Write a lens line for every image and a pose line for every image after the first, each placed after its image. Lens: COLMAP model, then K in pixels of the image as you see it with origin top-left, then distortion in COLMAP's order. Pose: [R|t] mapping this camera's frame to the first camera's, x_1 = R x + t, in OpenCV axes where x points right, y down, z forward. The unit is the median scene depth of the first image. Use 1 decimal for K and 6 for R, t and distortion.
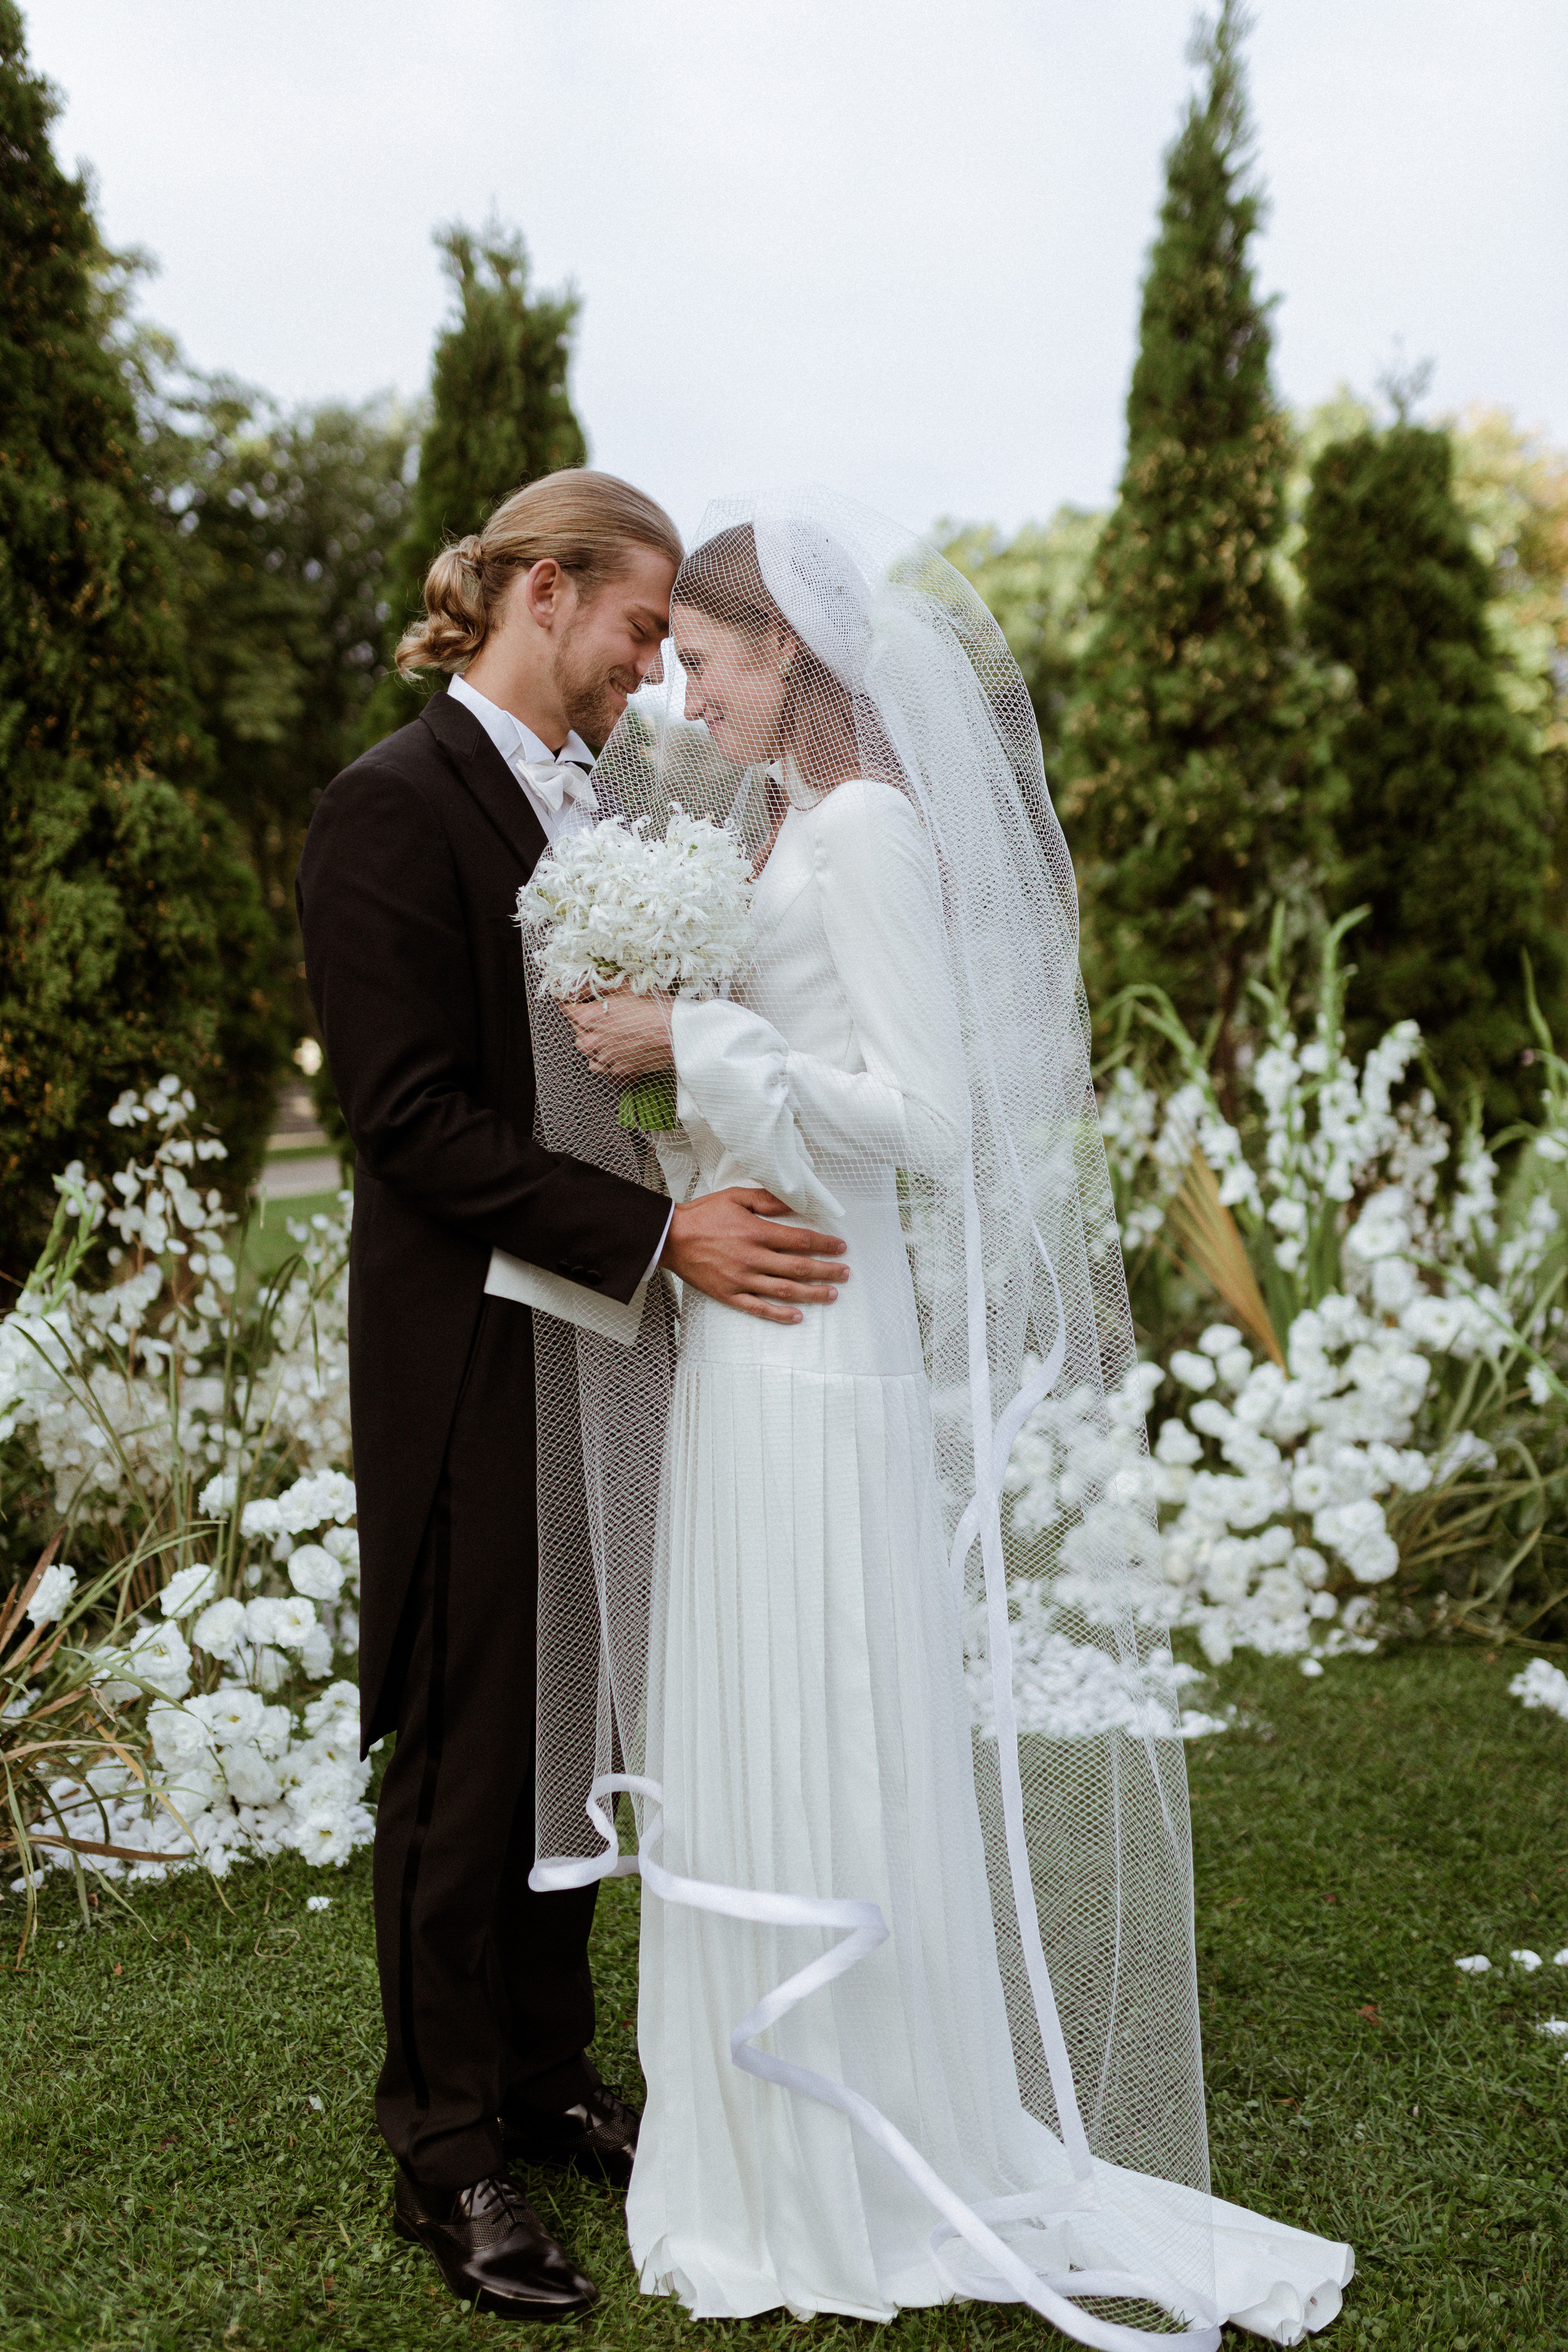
lens RADIAL K [[2089.7, 0, 784.0], [0, 2089.7, 1176.0], [0, 0, 1]] dist [0.047983, -0.002511]
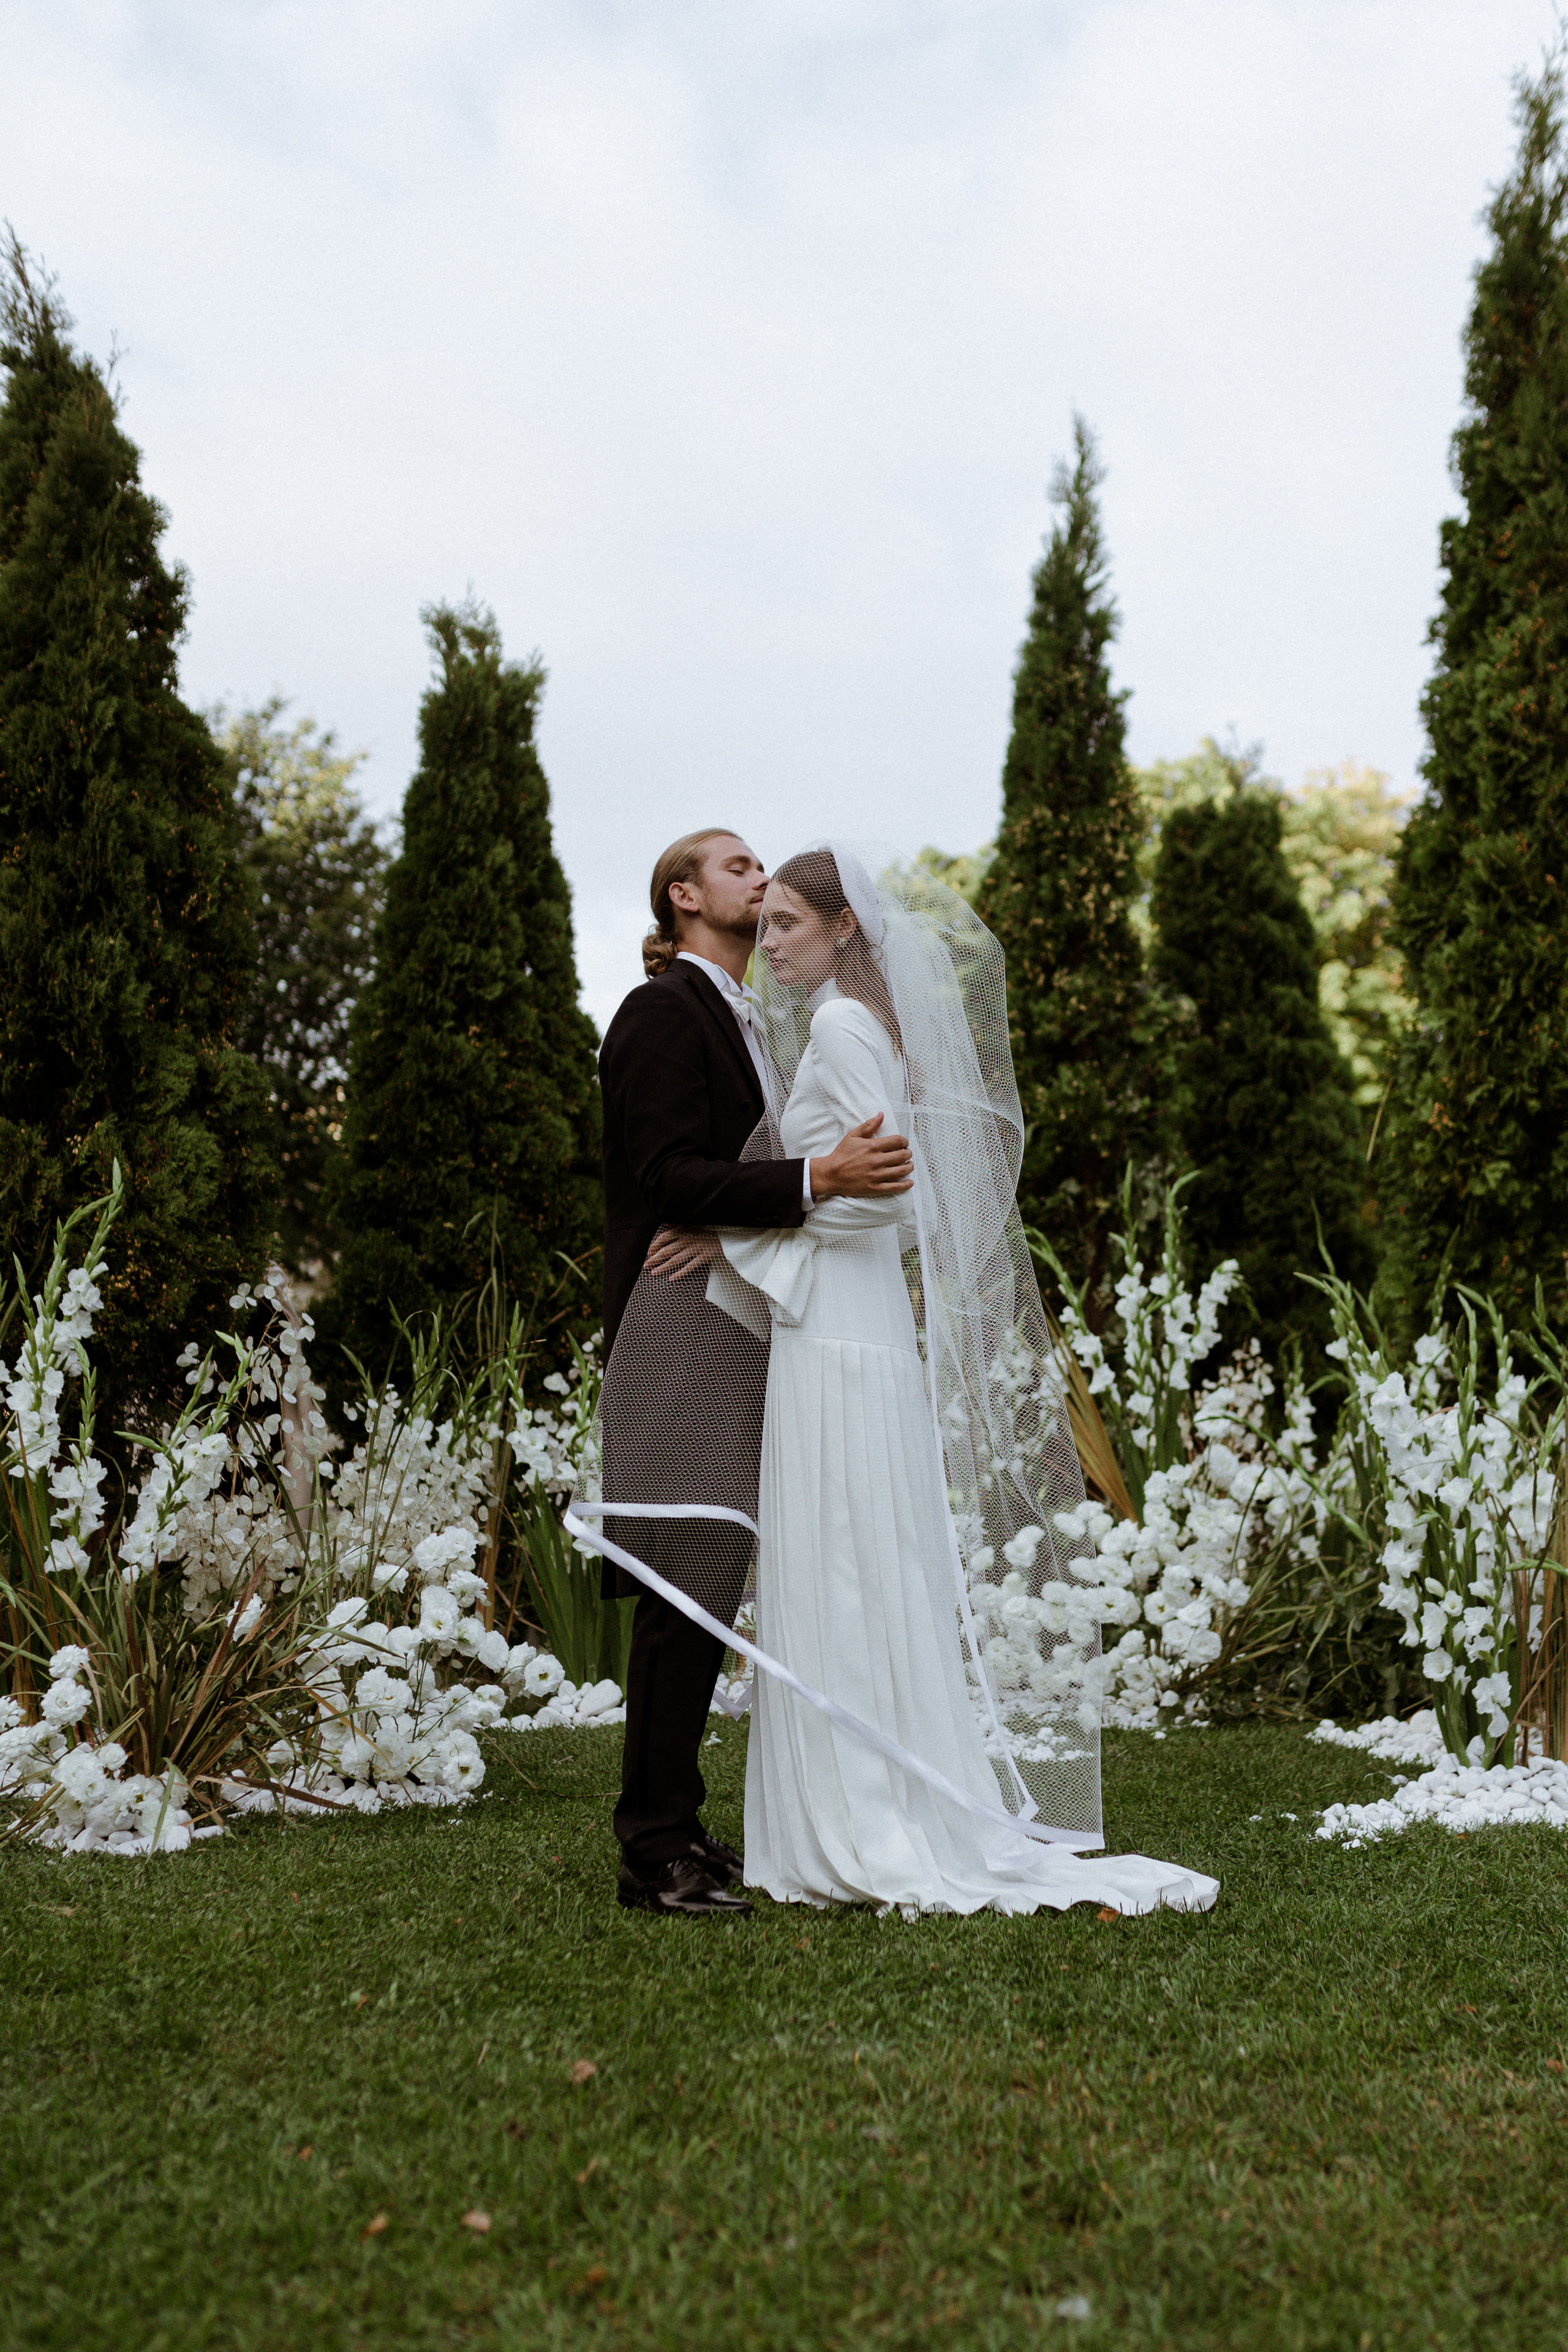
lens RADIAL K [[2384.5, 0, 867.5], [0, 2384.5, 1380.8], [0, 0, 1]] dist [0.062141, -0.004830]
pose [[0.993913, 0.007658, 0.109898, -0.081857], [0.001953, 0.996200, -0.087074, 0.125028], [-0.110147, 0.086759, 0.990121, -0.408419]]
